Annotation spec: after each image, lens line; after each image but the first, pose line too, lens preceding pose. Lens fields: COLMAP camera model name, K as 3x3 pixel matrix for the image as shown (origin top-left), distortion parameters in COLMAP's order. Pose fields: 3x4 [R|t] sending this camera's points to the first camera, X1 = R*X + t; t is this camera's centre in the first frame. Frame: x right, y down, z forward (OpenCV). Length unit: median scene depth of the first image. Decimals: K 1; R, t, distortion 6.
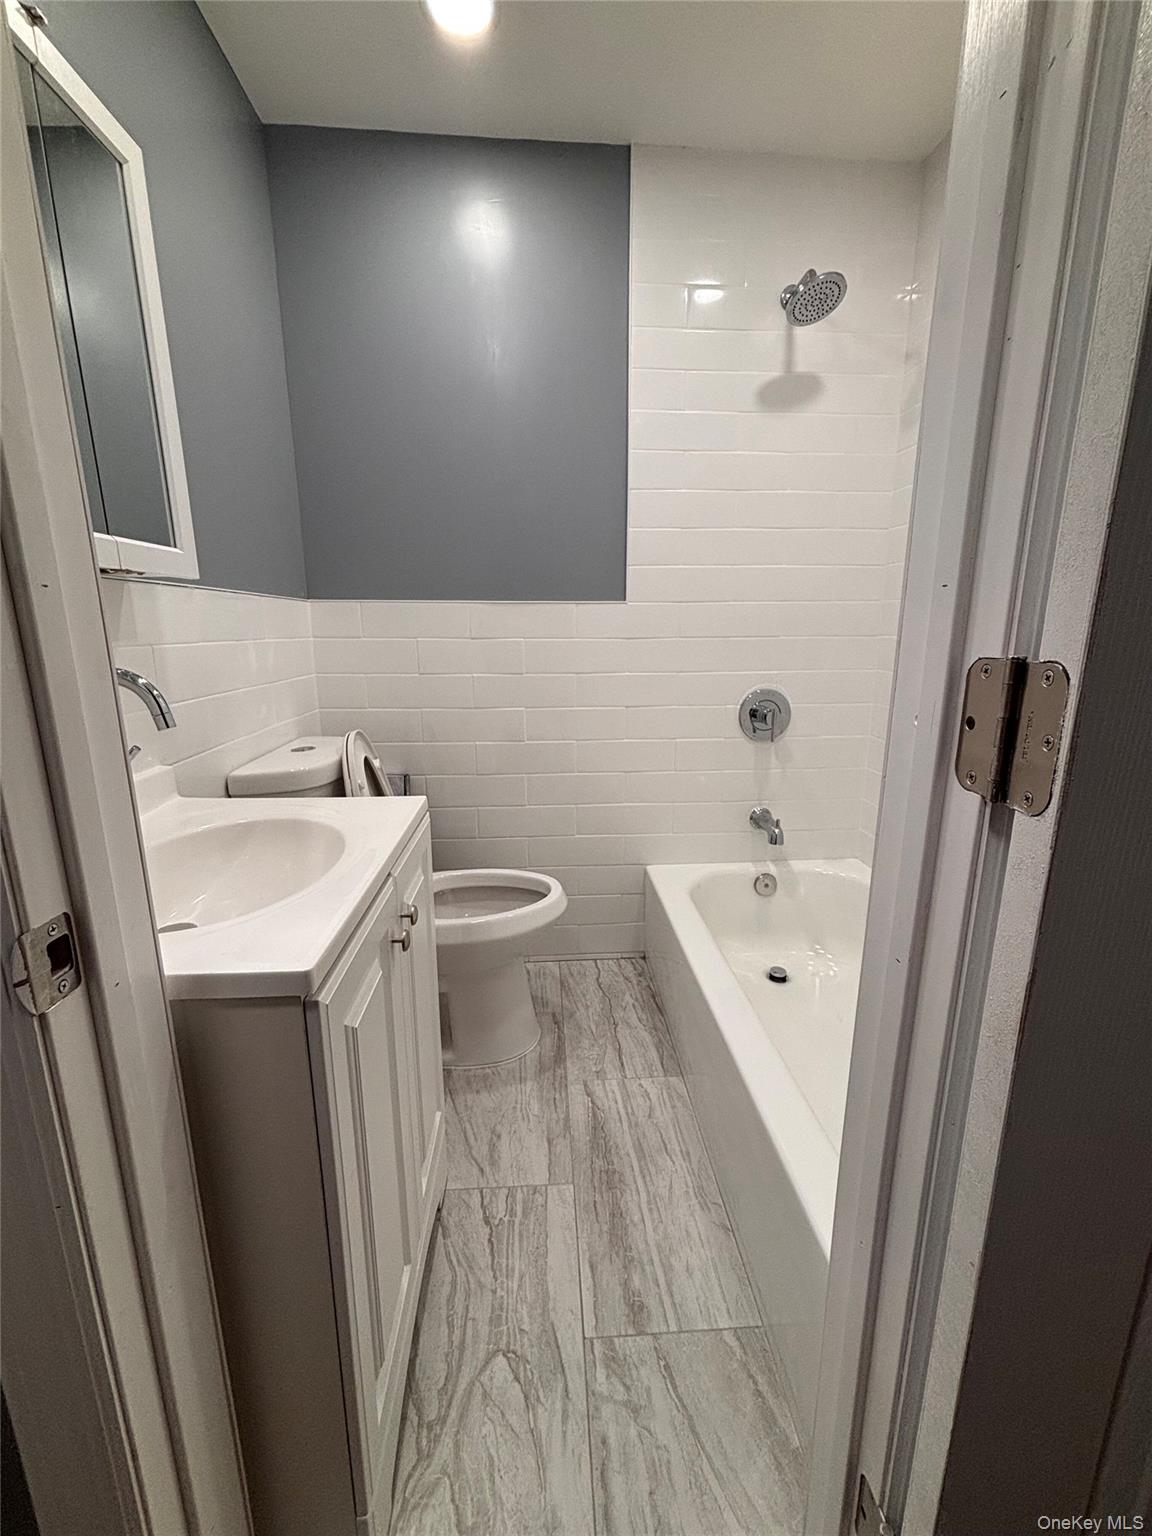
lens RADIAL K [[627.9, 0, 575.5], [0, 627.9, 765.4], [0, 0, 1]] dist [0.000147, 0.000734]
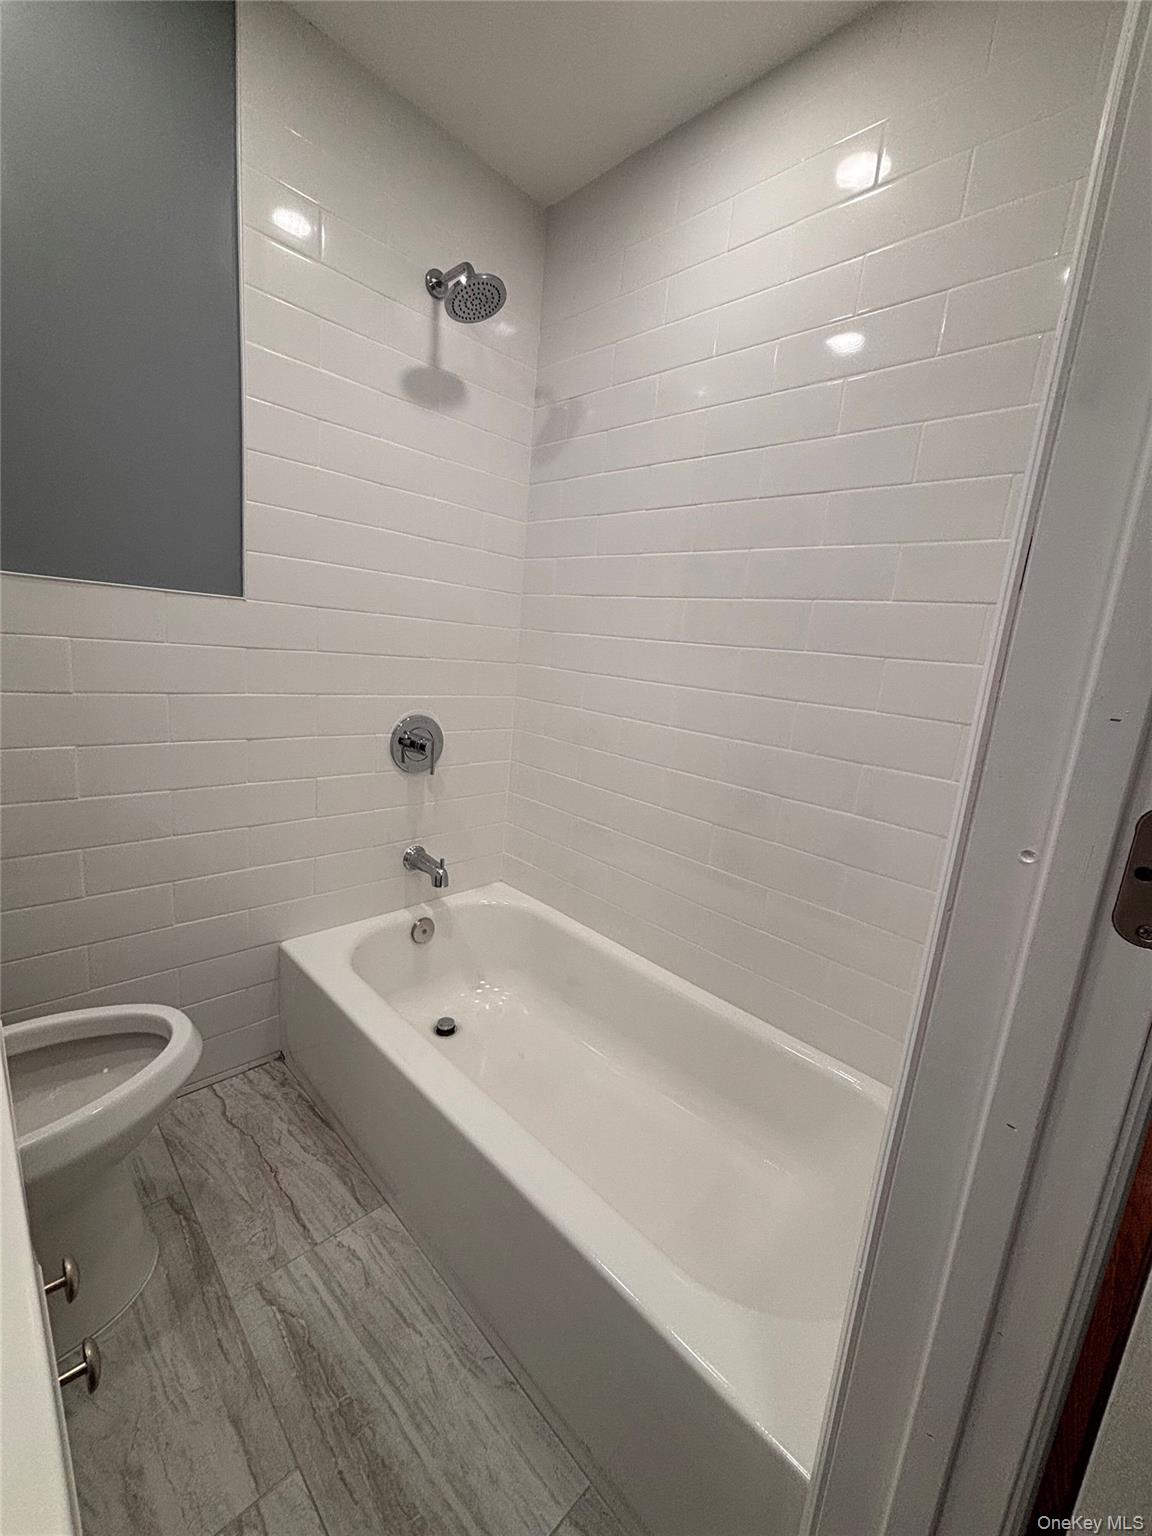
lens RADIAL K [[627.9, 0, 574.1], [0, 627.9, 765.5], [0, 0, 1]] dist [0.000147, 0.000734]
pose [[0.752507, -0.055285, 0.656260, -0.133030], [0.059343, 0.998109, 0.016037, -0.056845], [-0.655905, 0.026877, 0.754365, 0.203649]]
